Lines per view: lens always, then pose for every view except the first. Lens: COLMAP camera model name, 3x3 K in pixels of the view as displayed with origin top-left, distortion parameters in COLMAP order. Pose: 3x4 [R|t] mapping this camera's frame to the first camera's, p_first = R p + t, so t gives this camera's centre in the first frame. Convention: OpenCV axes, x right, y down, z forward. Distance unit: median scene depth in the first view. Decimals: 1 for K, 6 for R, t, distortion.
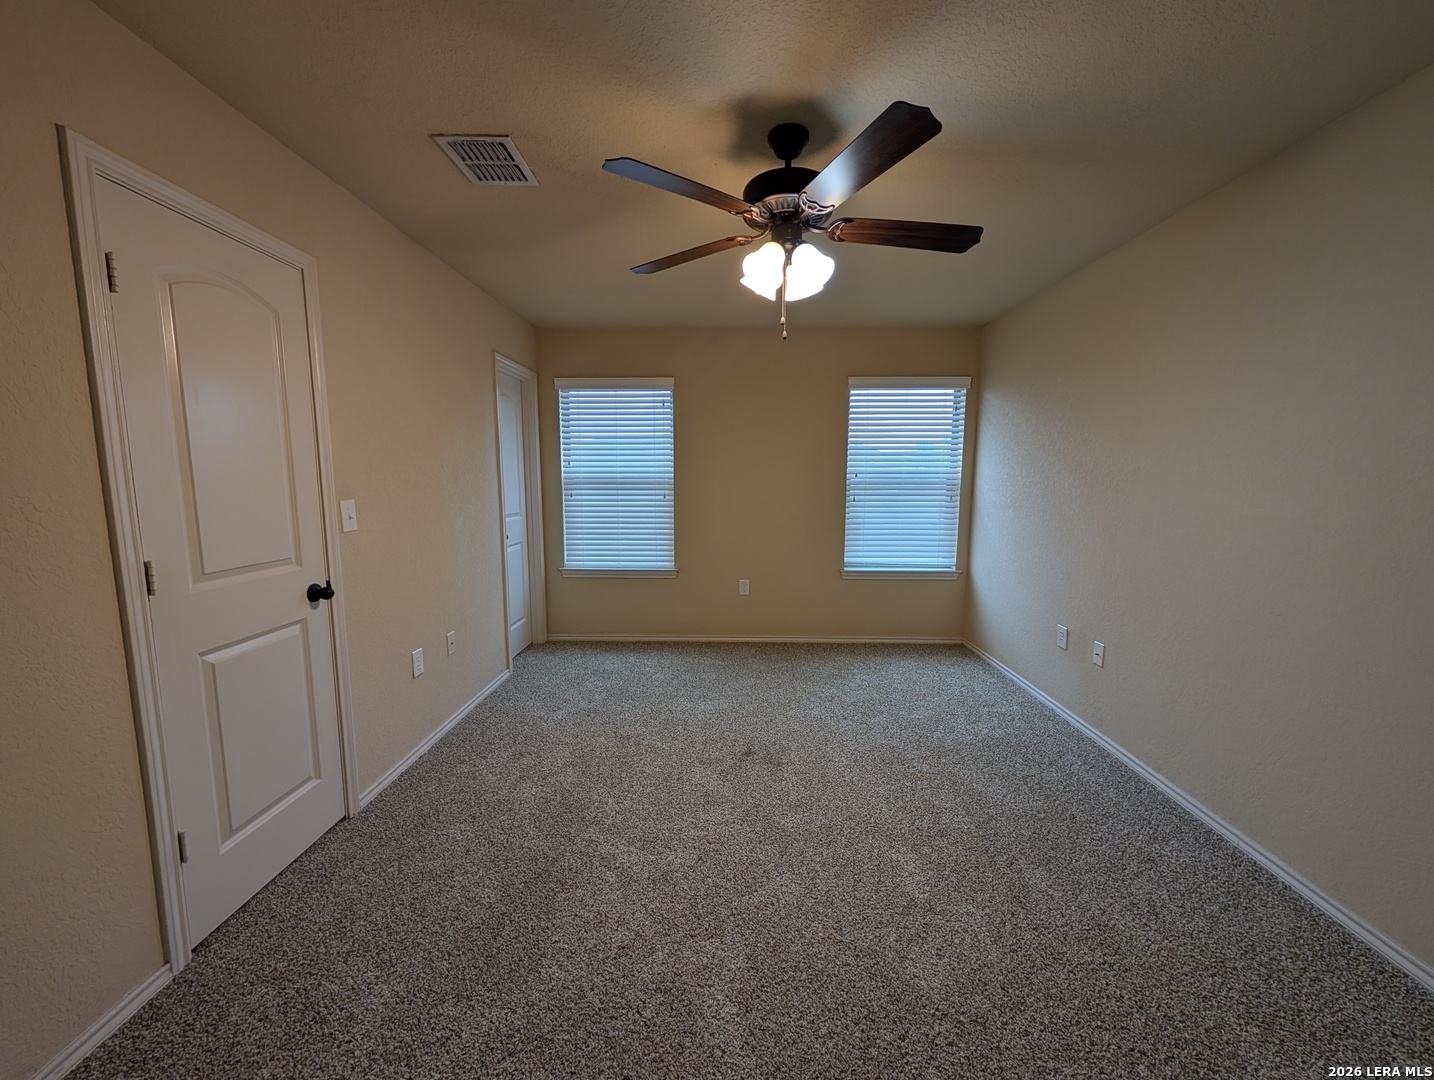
lens RADIAL K [[541.6, 0, 715.8], [0, 541.6, 541.1], [0, 0, 1]] dist [0.001510, 0.000082]
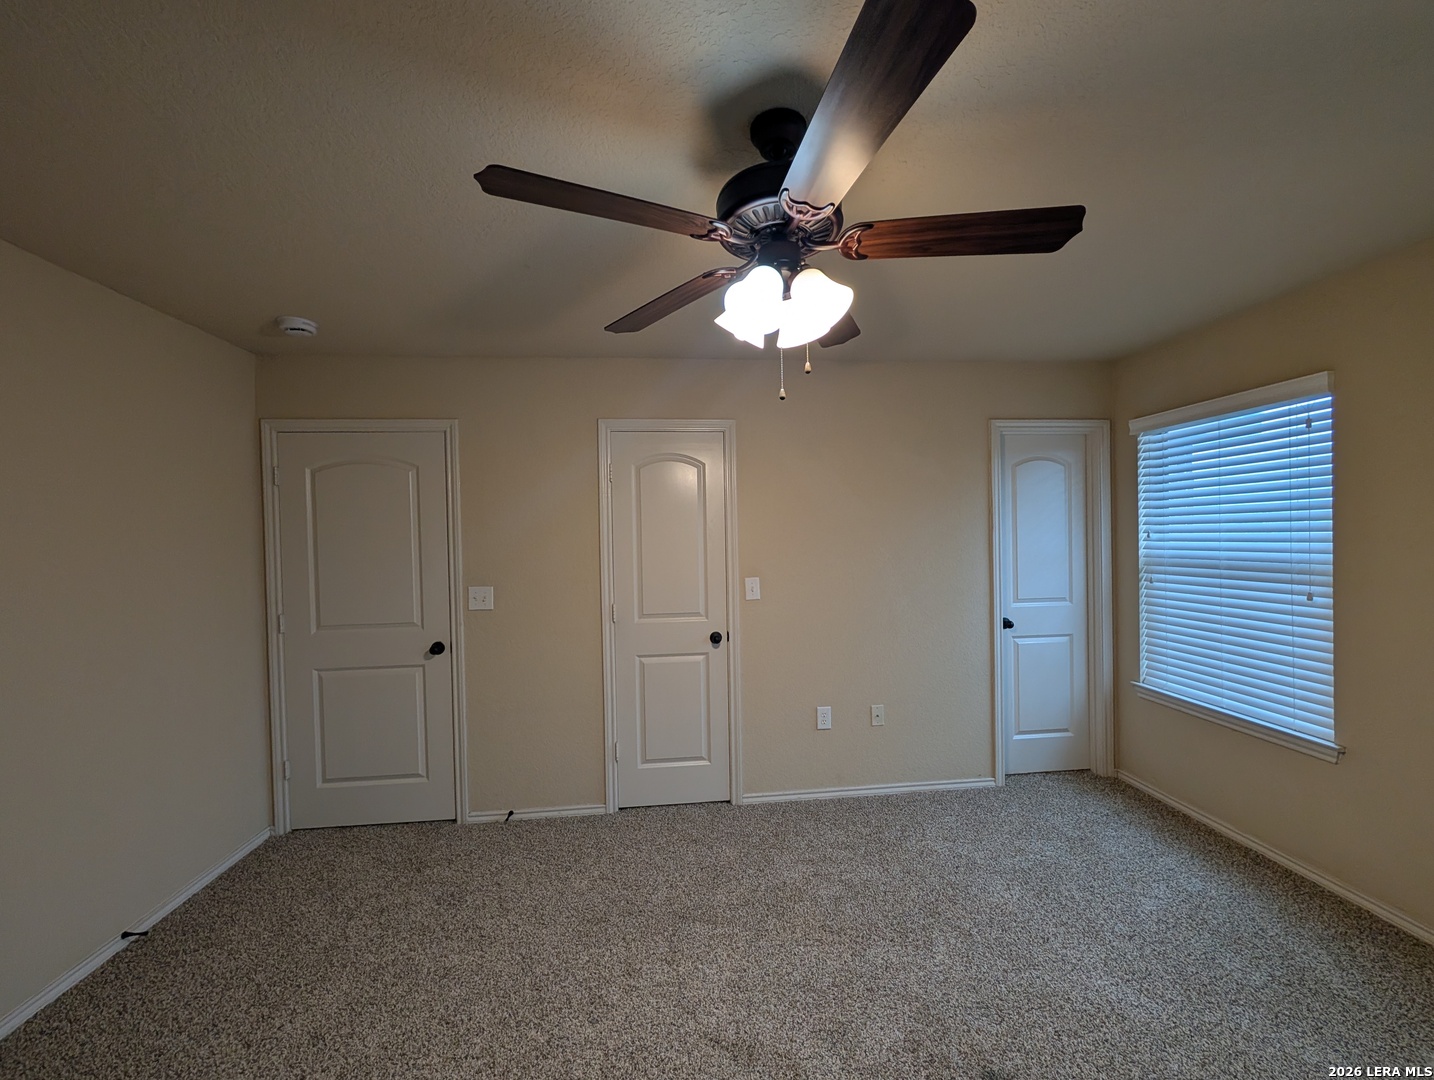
lens RADIAL K [[541.6, 0, 719.0], [0, 541.6, 541.5], [0, 0, 1]] dist [0.001510, 0.000082]
pose [[0.127741, 0.006211, -0.991788, 0.368404], [-0.100615, 0.994903, -0.006728, -0.078529], [0.986691, 0.100649, 0.127714, 0.380593]]
